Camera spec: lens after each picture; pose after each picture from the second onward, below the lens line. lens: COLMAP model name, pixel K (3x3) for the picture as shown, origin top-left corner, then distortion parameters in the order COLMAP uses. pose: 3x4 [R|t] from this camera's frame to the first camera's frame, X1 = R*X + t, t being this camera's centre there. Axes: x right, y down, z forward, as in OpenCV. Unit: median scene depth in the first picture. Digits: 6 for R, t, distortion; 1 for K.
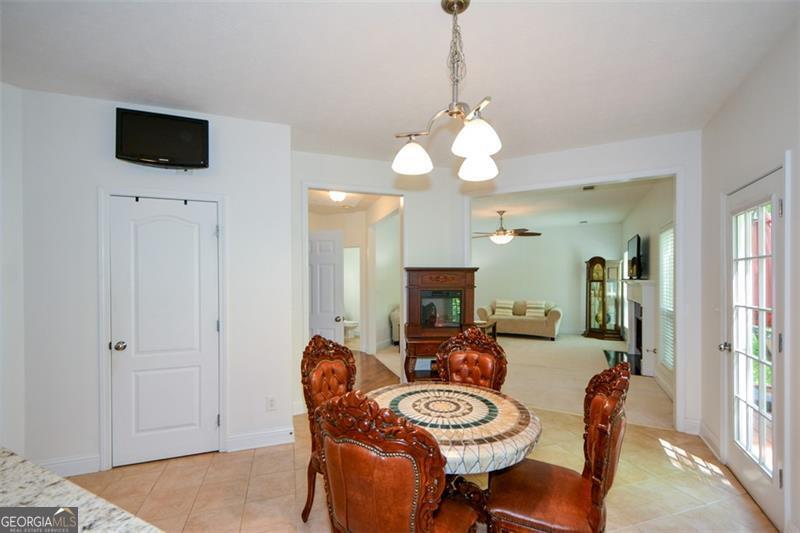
lens RADIAL K [[341.4, 0, 405.2], [0, 341.4, 277.6], [0, 0, 1]] dist [0.001234, -0.000028]
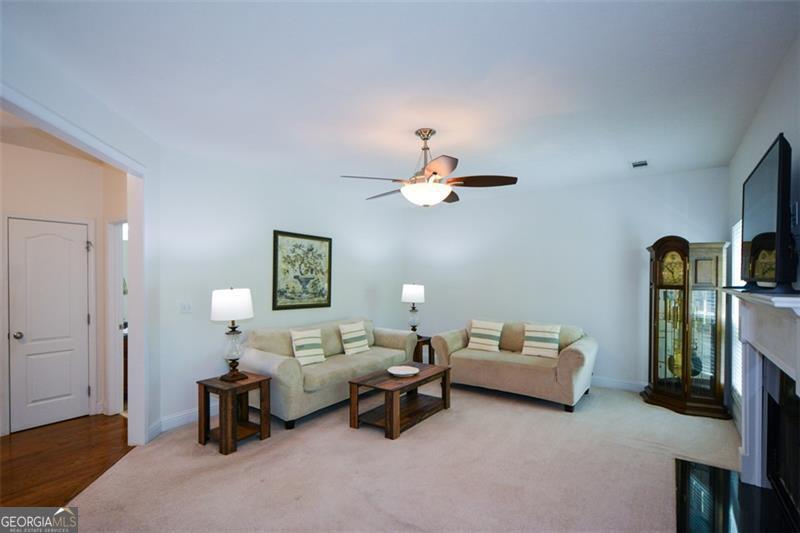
lens RADIAL K [[376.0, 0, 414.3], [0, 376.0, 274.2], [0, 0, 1]] dist [0.000730, 0.000393]
pose [[0.991419, 0.002317, -0.130705, 0.271328], [-0.002380, 0.999997, -0.000322, -0.007534], [0.130704, 0.000631, 0.991421, 0.425006]]
